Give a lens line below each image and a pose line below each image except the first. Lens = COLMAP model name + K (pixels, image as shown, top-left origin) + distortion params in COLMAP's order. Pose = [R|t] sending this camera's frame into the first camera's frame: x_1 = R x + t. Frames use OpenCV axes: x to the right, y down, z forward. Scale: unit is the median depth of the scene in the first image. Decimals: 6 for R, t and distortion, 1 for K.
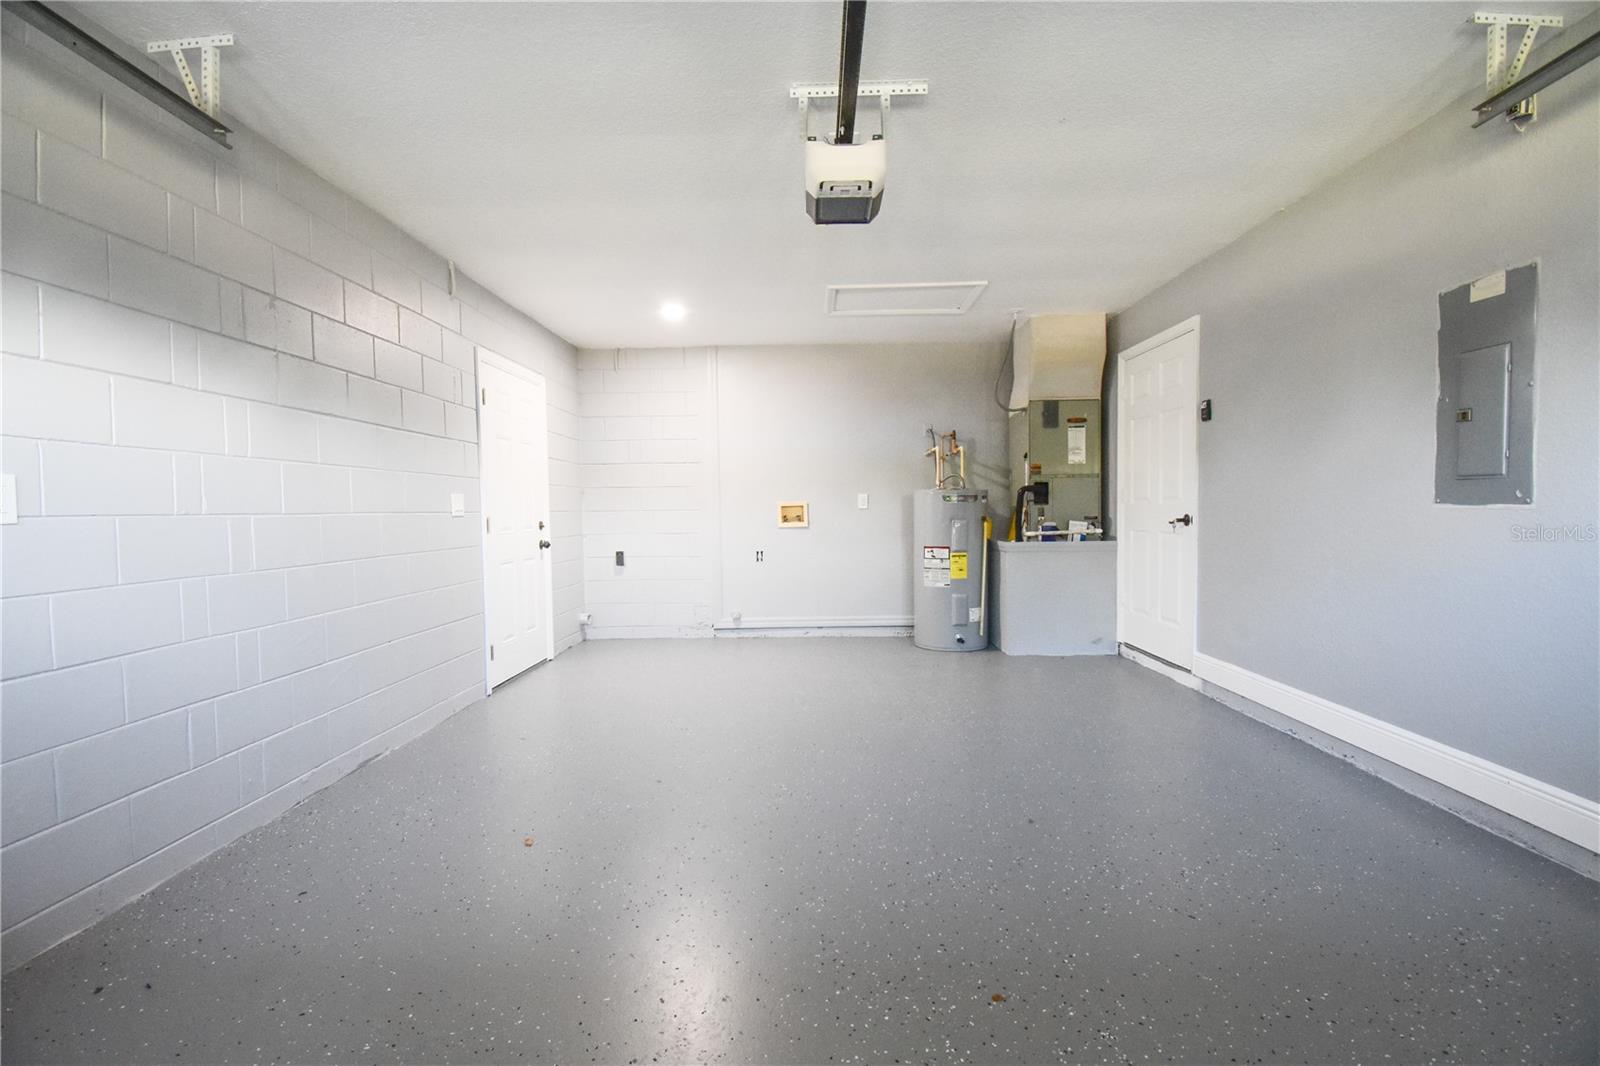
lens RADIAL K [[703.7, 0, 800.0], [0, 703.7, 533.0], [0, 0, 1]] dist [0.019435, -0.025608]
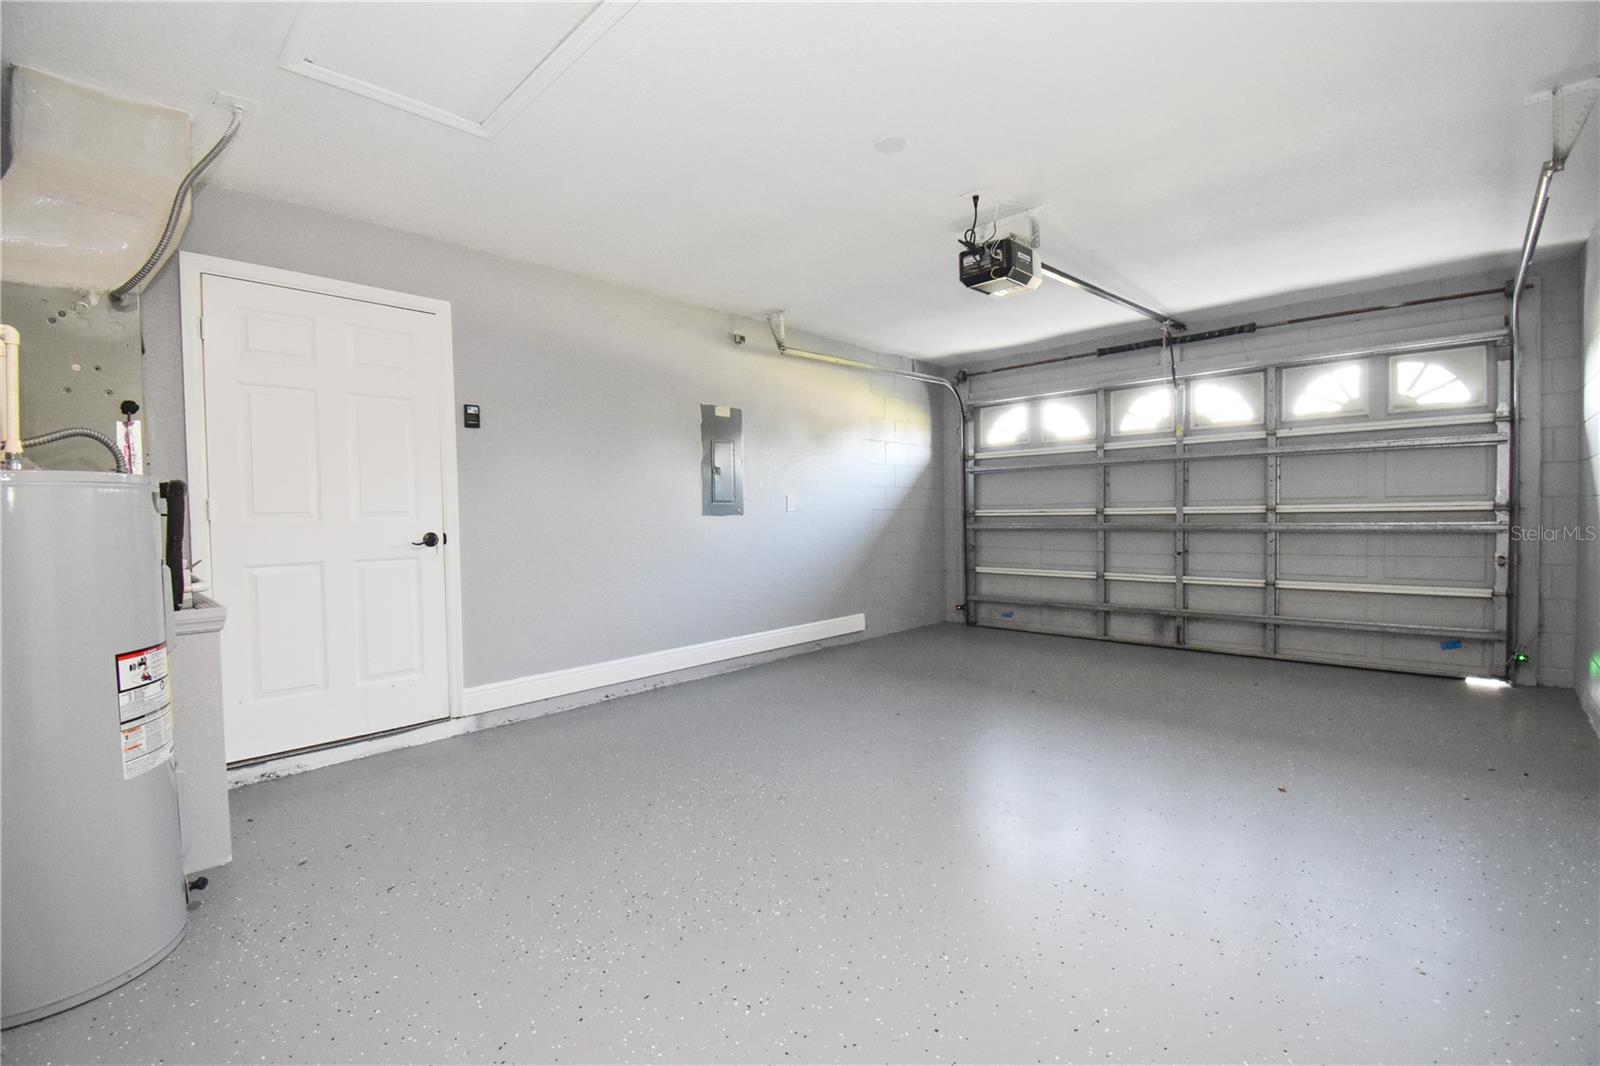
lens RADIAL K [[703.7, 0, 800.0], [0, 703.7, 533.0], [0, 0, 1]] dist [0.019435, -0.025608]
pose [[-0.735145, 0.001567, 0.677908, -0.400382], [0.047968, 0.997611, 0.049712, -0.056135], [-0.676210, 0.069063, -0.733464, 1.601898]]
